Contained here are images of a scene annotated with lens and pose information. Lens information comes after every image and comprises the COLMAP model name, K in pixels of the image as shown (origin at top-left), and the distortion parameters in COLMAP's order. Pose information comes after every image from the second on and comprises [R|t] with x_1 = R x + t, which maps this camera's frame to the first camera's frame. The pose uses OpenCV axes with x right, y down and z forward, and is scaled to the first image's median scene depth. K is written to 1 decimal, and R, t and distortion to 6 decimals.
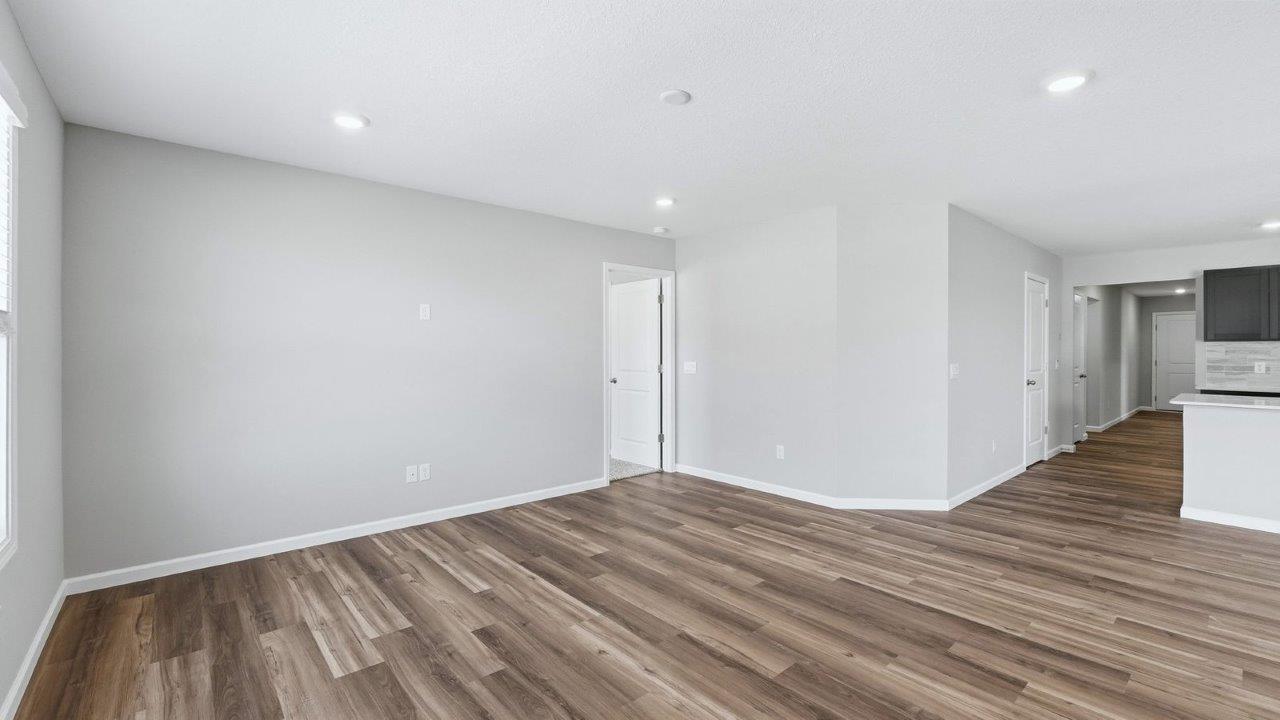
lens RADIAL K [[534.2, 0, 638.6], [0, 534.2, 355.3], [0, 0, 1]] dist [-0.002073, -0.000307]
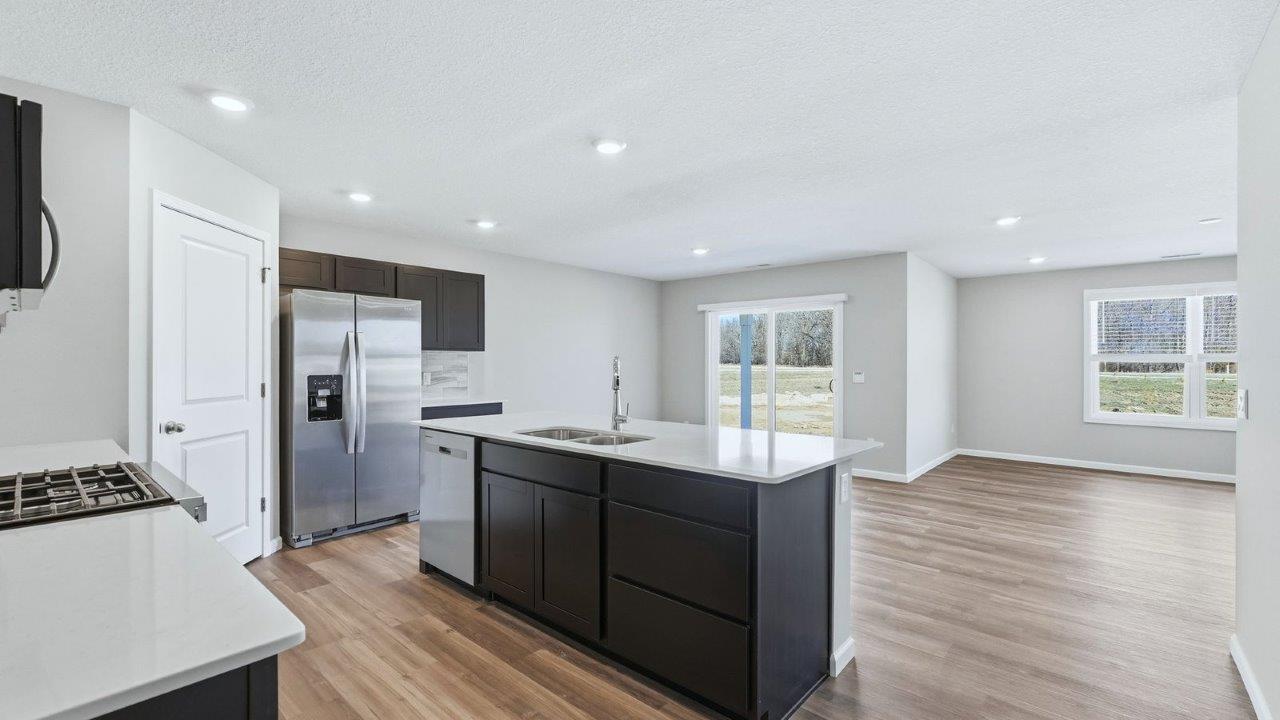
lens RADIAL K [[539.6, 0, 636.3], [0, 539.6, 360.6], [0, 0, 1]] dist [-0.004529, 0.000212]
pose [[-0.991875, -0.006596, -0.127043, 1.584103], [-0.007319, 0.999960, 0.005224, -0.014106], [0.127004, 0.006111, -0.991883, 1.842640]]
